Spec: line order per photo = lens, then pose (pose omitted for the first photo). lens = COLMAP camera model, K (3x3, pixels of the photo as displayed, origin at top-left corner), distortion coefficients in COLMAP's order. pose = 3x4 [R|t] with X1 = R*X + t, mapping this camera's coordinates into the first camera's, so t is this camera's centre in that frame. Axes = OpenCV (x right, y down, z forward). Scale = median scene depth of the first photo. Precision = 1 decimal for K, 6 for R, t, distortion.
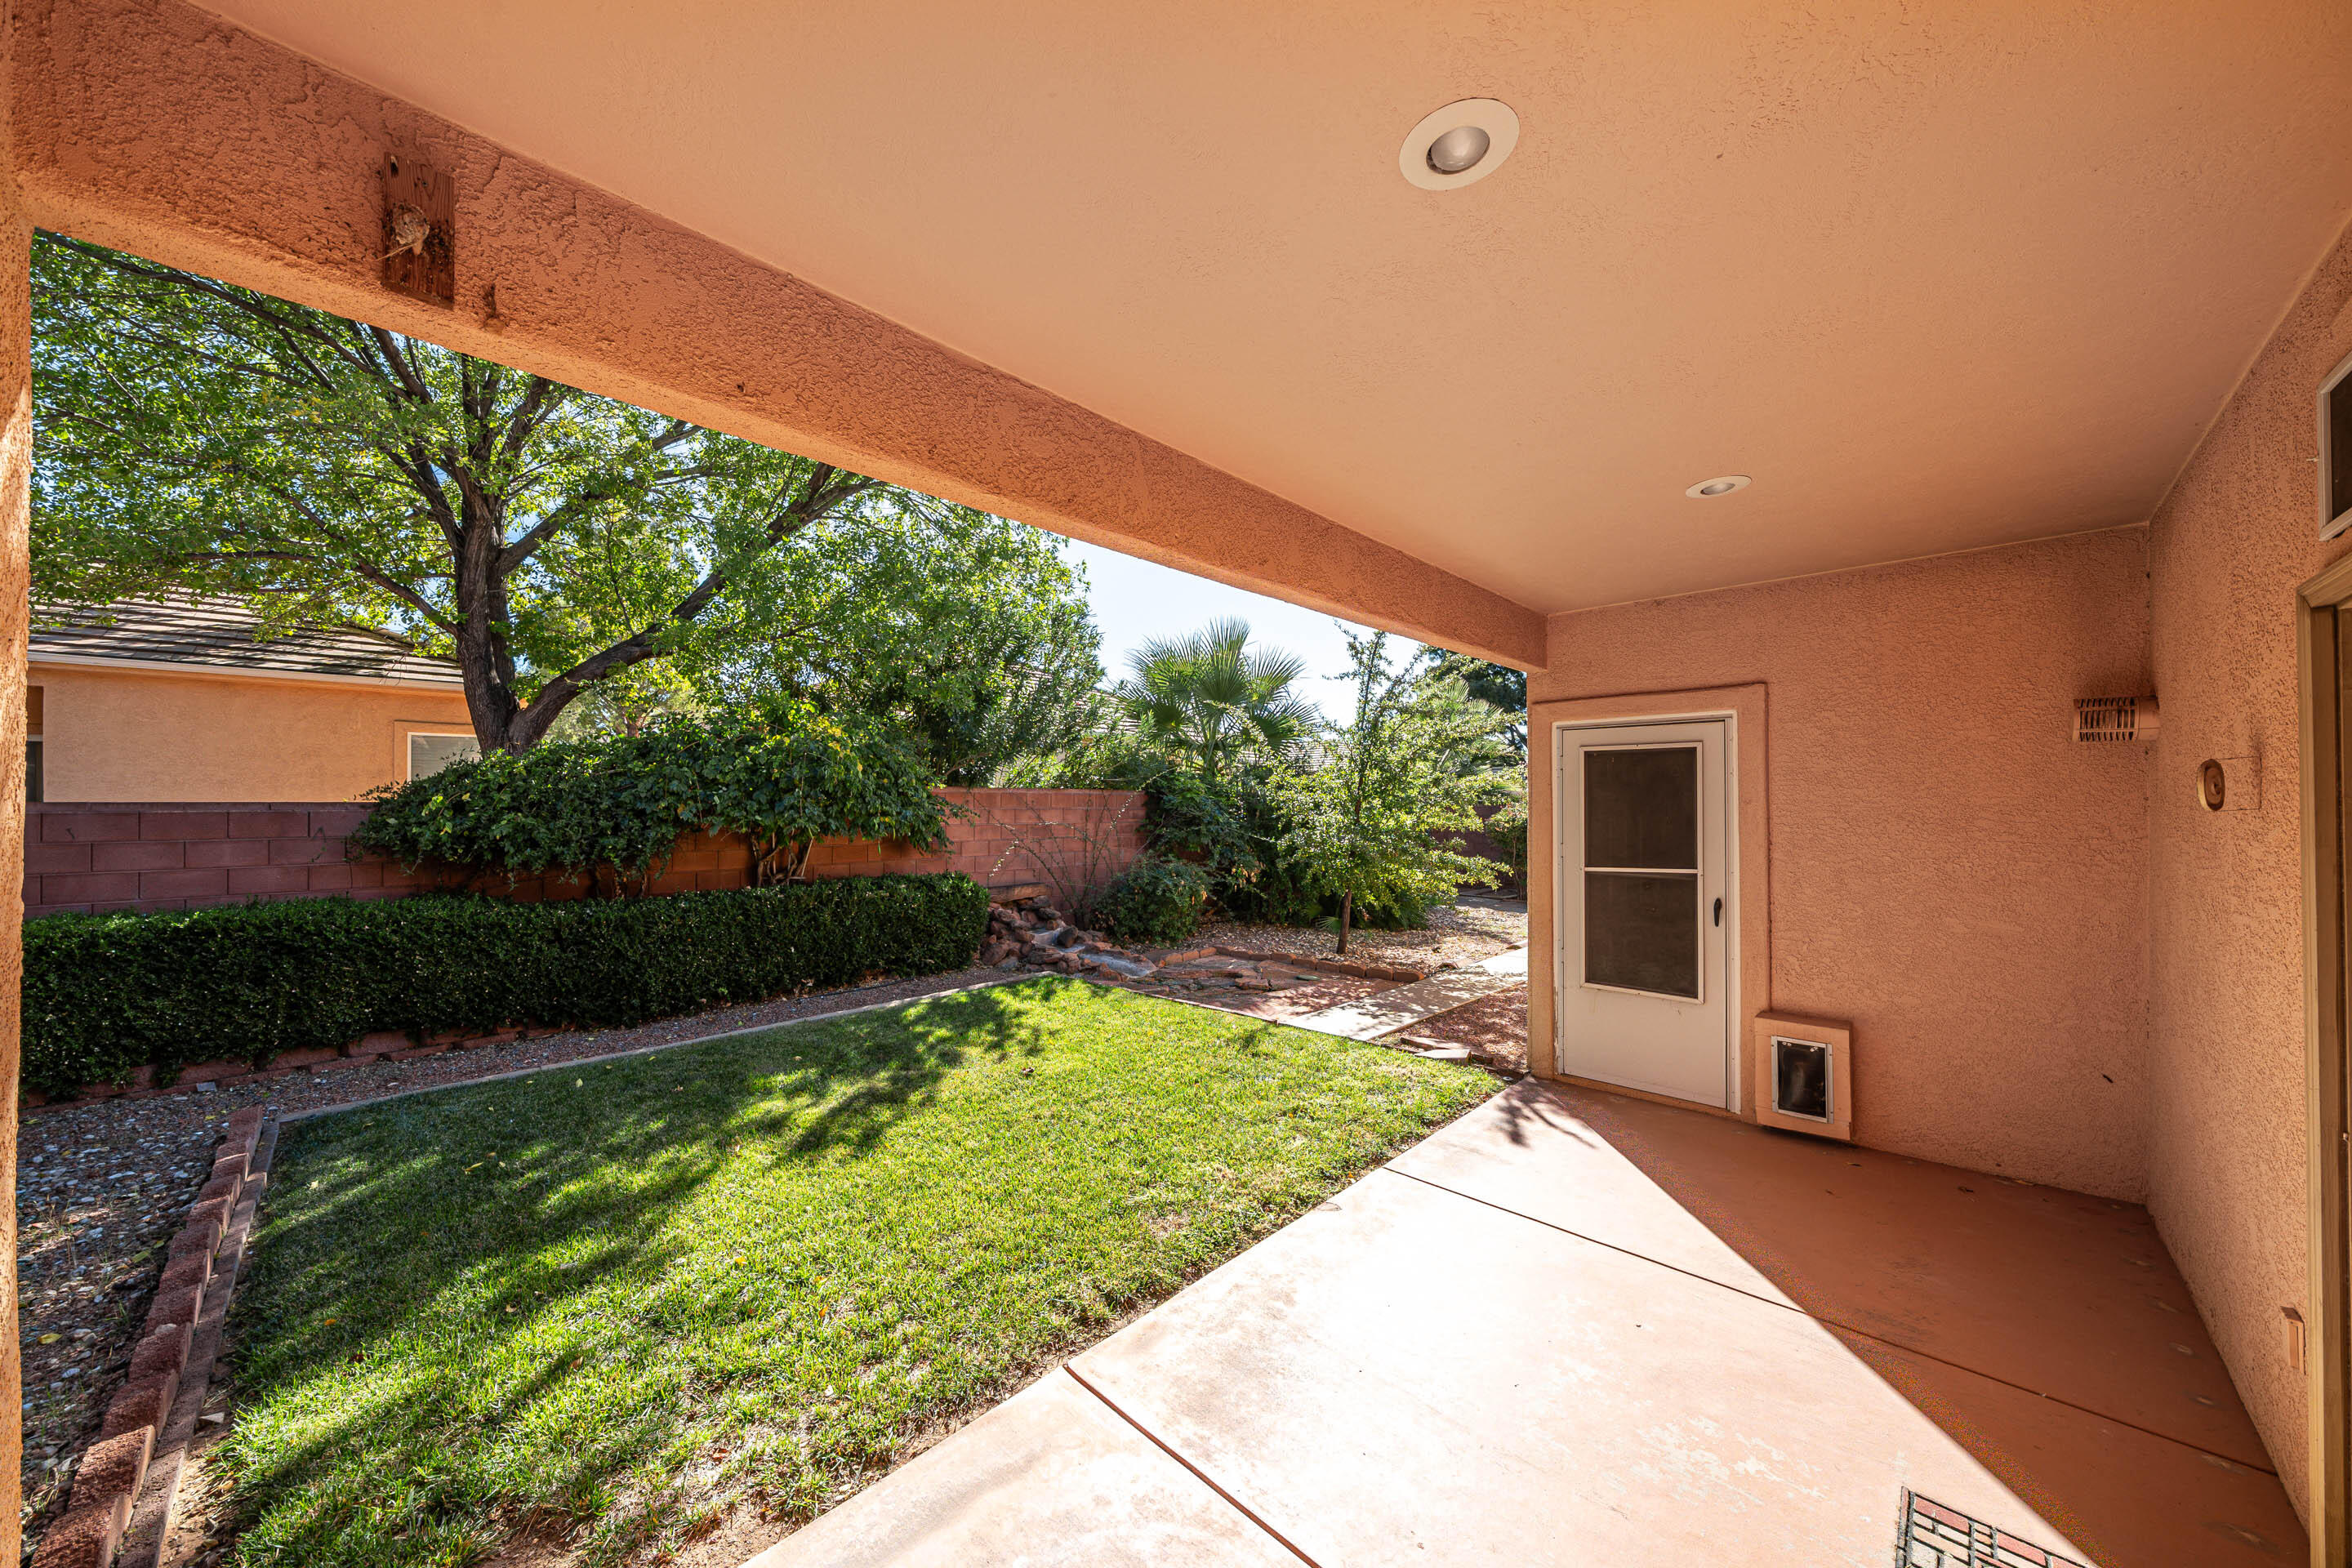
lens RADIAL K [[800.2, 0, 1122.3], [0, 800.2, 793.3], [0, 0, 1]] dist [-0.001572, -0.000237]
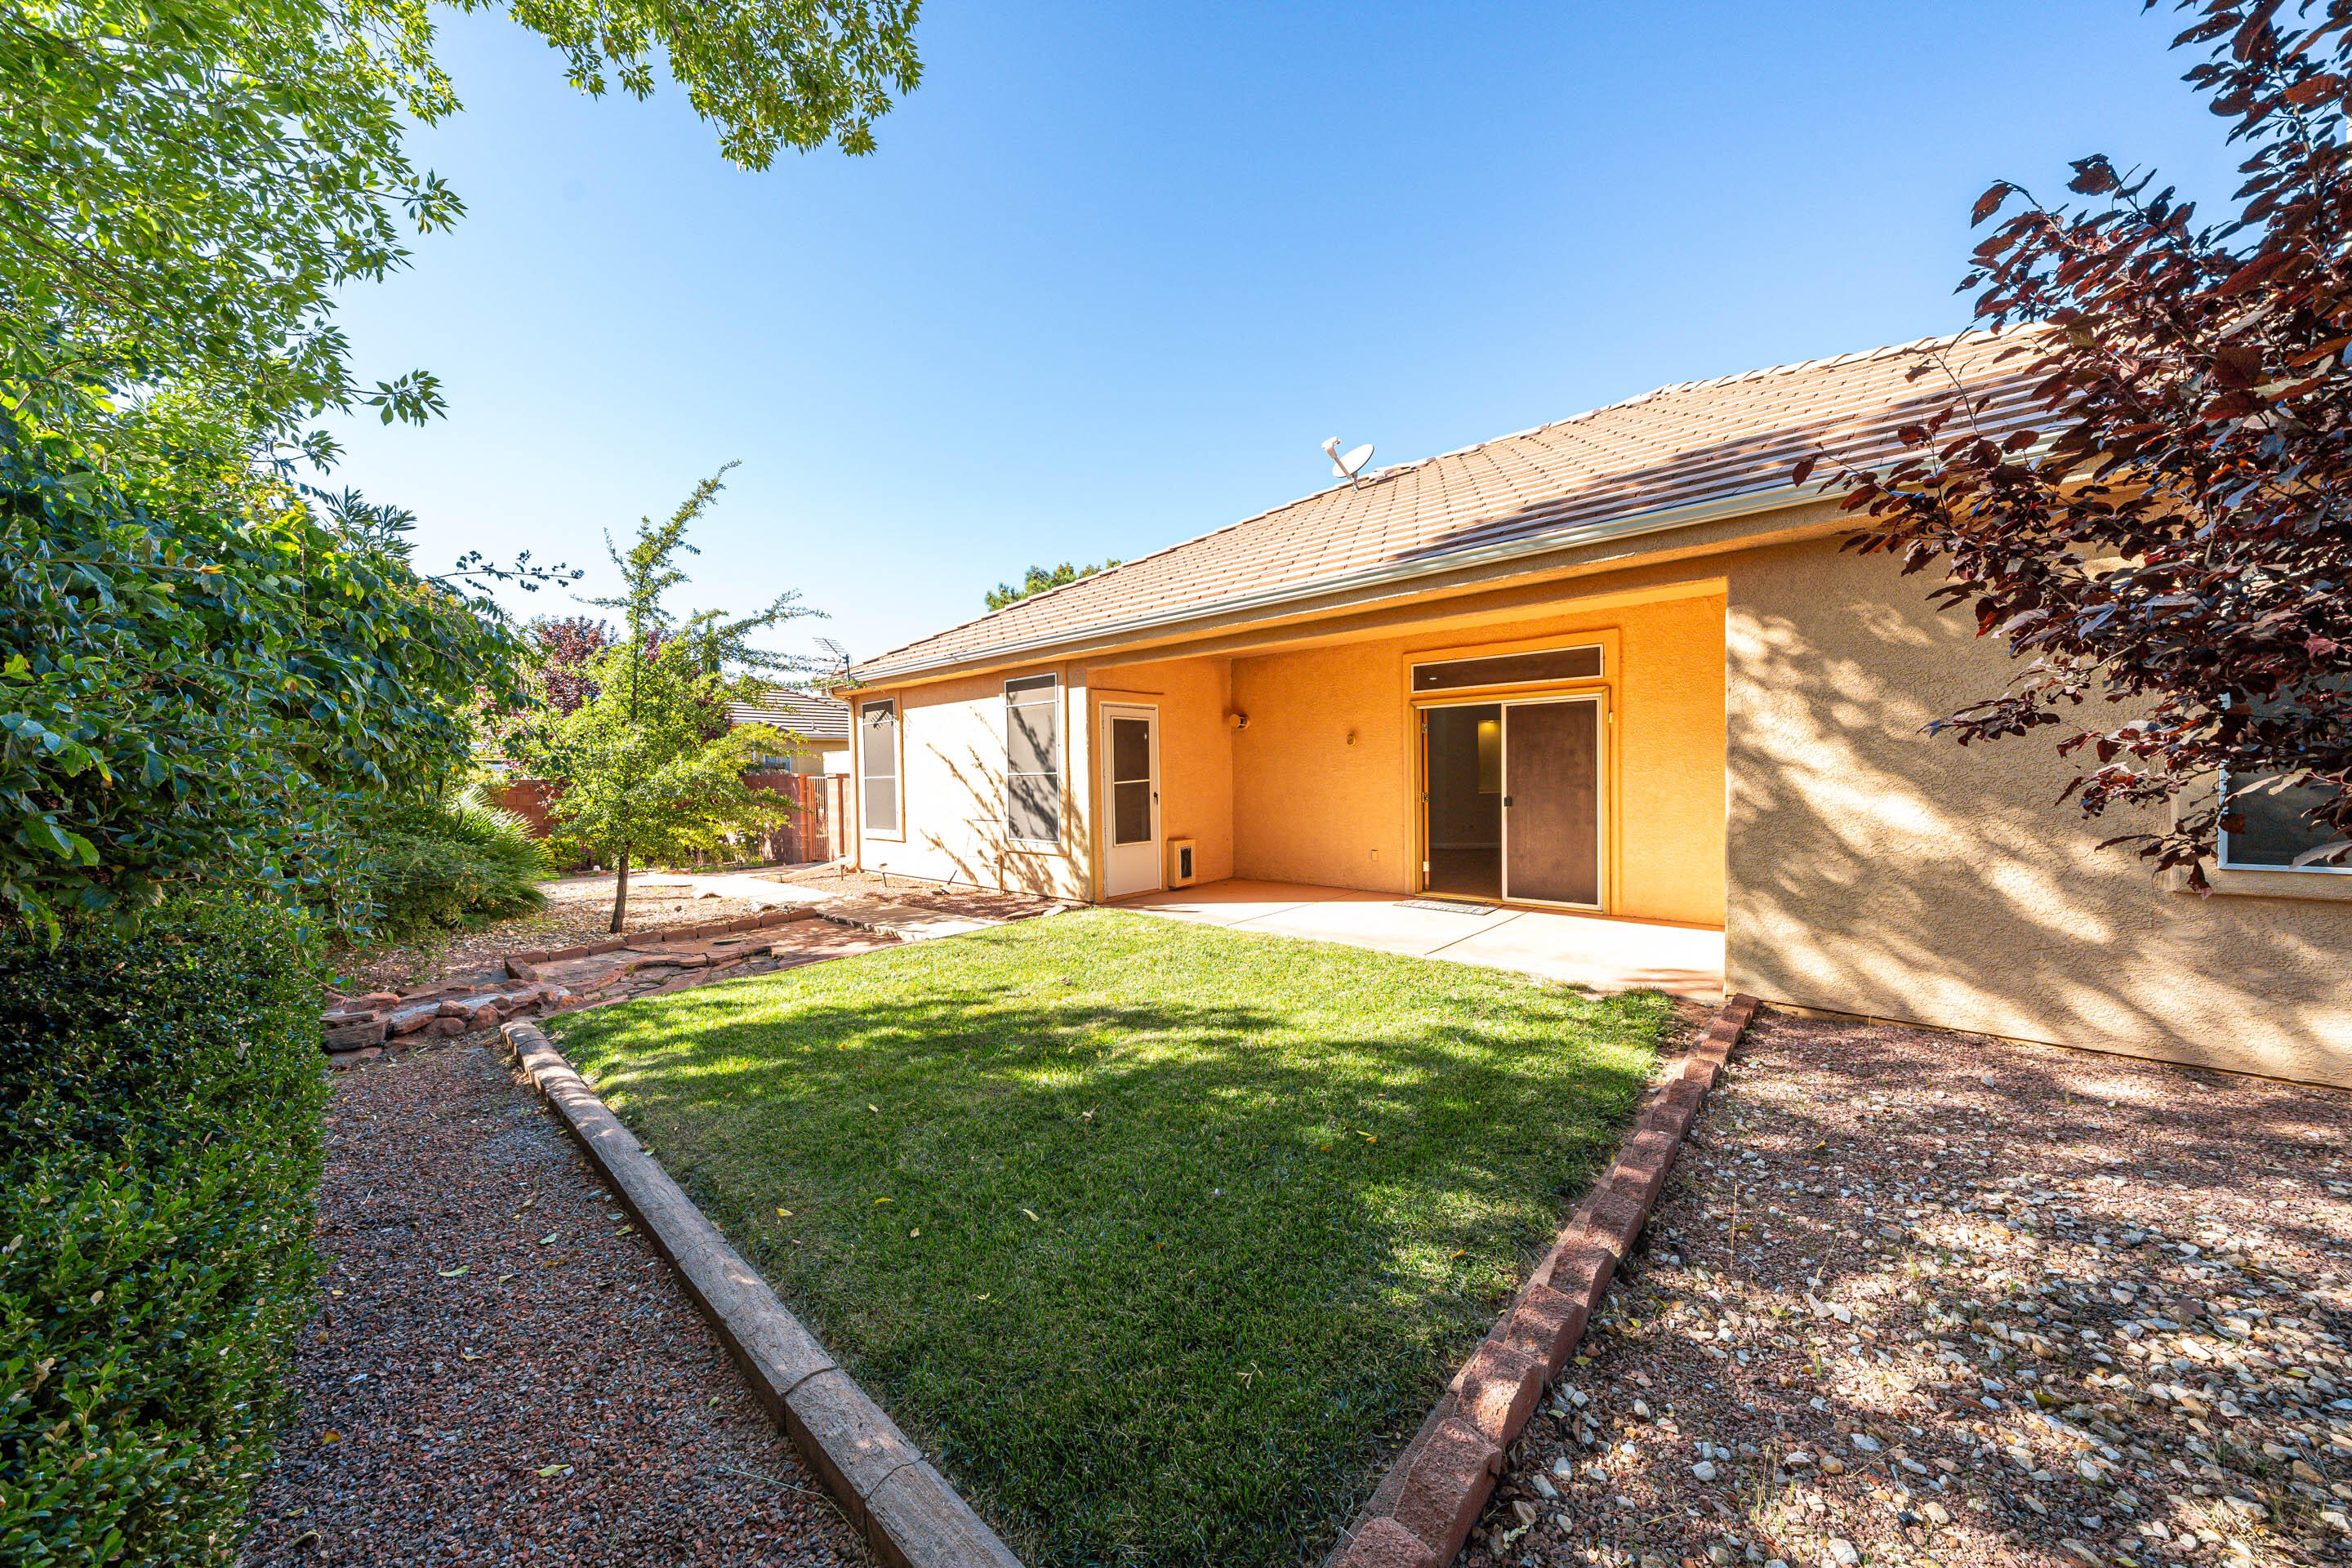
lens RADIAL K [[800.2, 0, 1122.3], [0, 800.2, 793.3], [0, 0, 1]] dist [-0.001572, -0.000237]
pose [[-0.024155, -0.019847, 0.999511, -1.379517], [0.015096, 0.999682, 0.020215, 0.087584], [-0.999594, 0.015577, -0.023847, 1.112833]]
